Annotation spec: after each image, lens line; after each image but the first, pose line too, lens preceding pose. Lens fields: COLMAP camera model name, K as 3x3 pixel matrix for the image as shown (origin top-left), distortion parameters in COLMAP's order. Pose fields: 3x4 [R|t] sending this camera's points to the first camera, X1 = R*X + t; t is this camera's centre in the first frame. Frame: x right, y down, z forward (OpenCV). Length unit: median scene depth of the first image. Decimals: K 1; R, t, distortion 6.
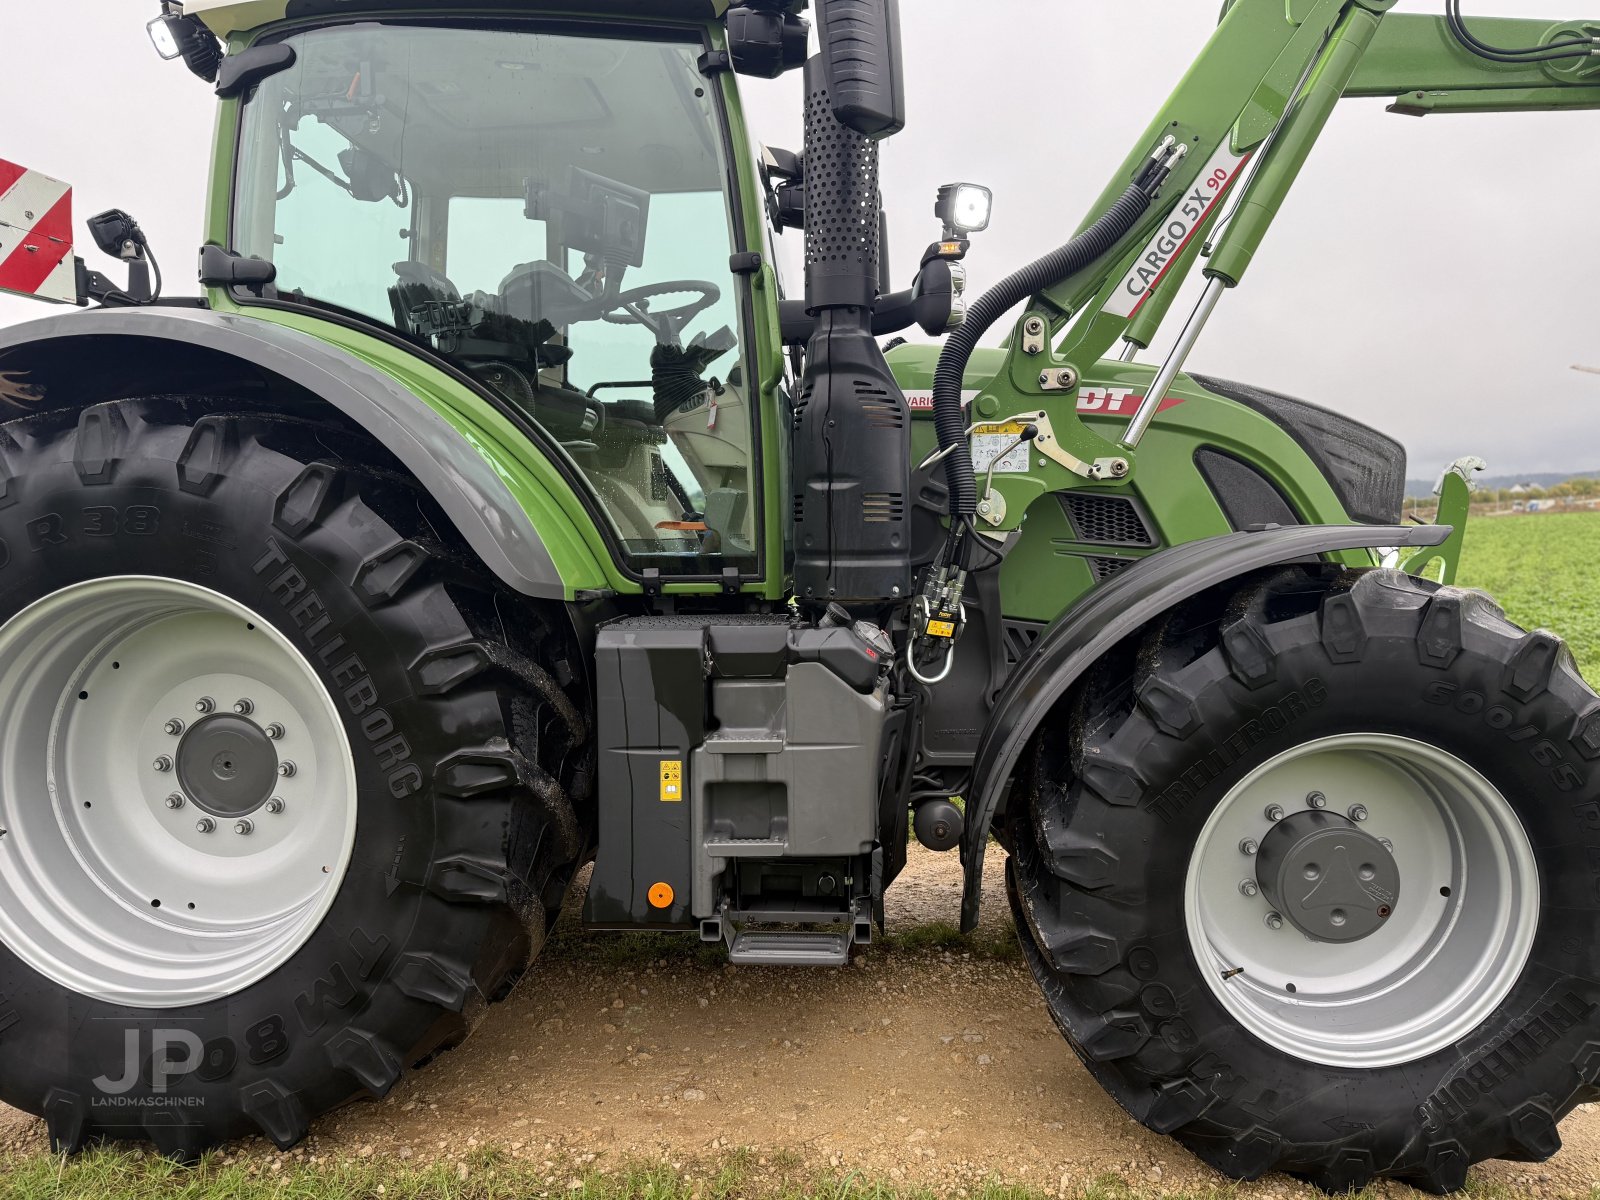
lens RADIAL K [[1104.0, 0, 835.7], [0, 1104.0, 618.6], [0, 0, 1]] dist [0.111476, -0.156457]
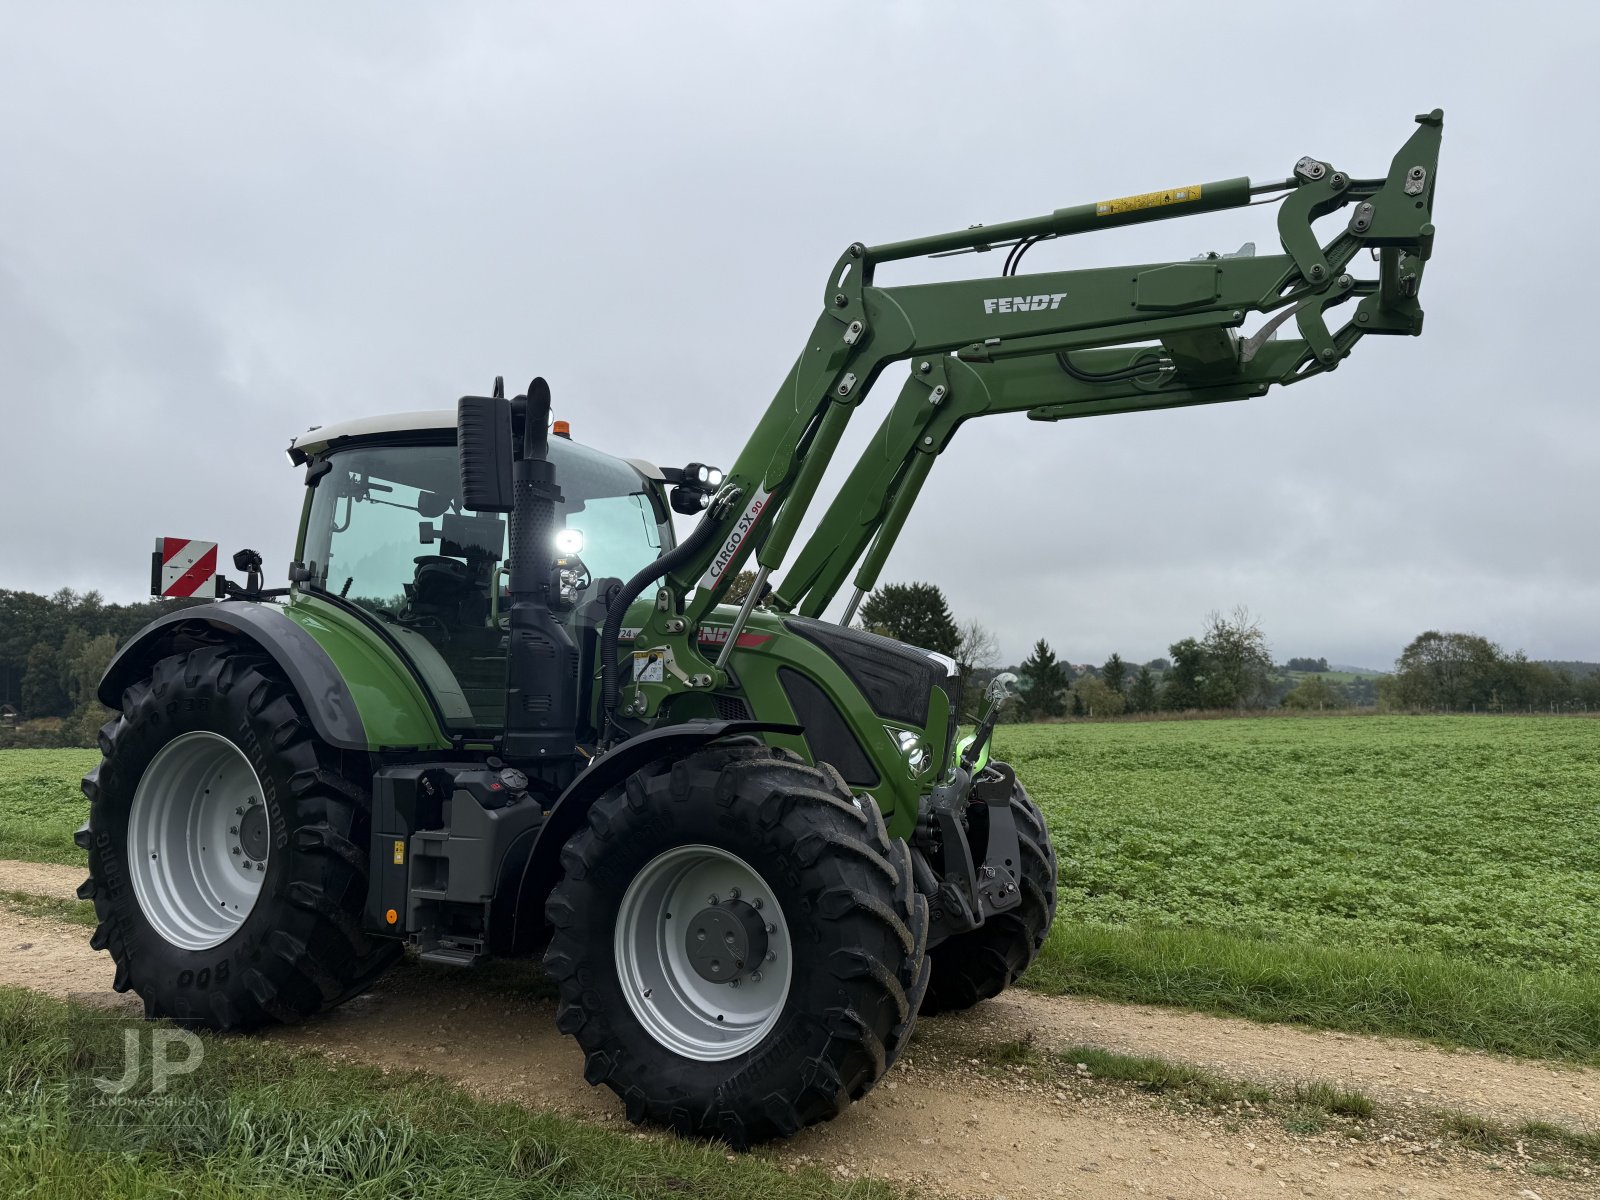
lens RADIAL K [[1111.7, 0, 807.6], [0, 1111.7, 606.8], [0, 0, 1]] dist [0.106885, -0.158597]
pose [[0.919981, -0.012328, -0.391770, 1.207249], [-0.051250, 0.987141, -0.151412, -0.005716], [0.388598, 0.159374, 0.907519, -0.492184]]
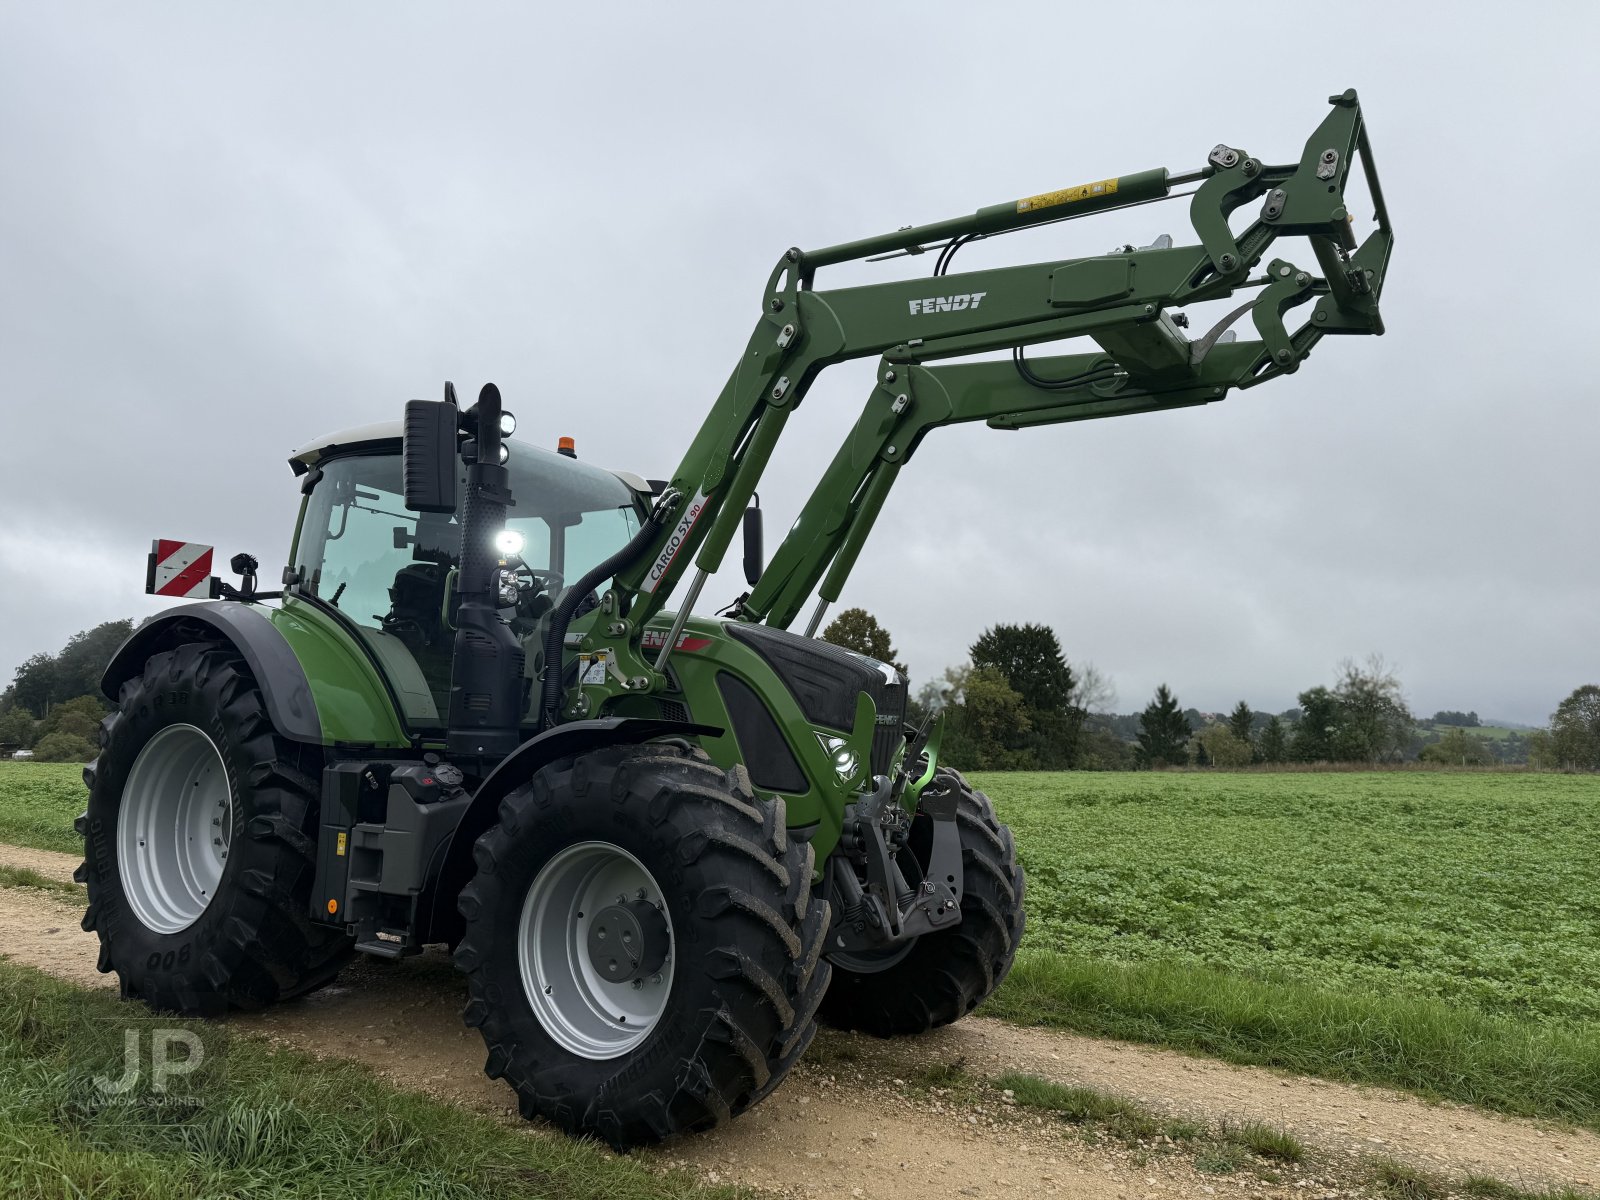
lens RADIAL K [[1111.7, 0, 807.6], [0, 1111.7, 606.8], [0, 0, 1]] dist [0.106885, -0.158597]
pose [[0.875641, -0.012445, -0.482802, 1.470927], [-0.084491, 0.980304, -0.178507, 0.028488], [0.475515, 0.197100, 0.857343, -0.341913]]
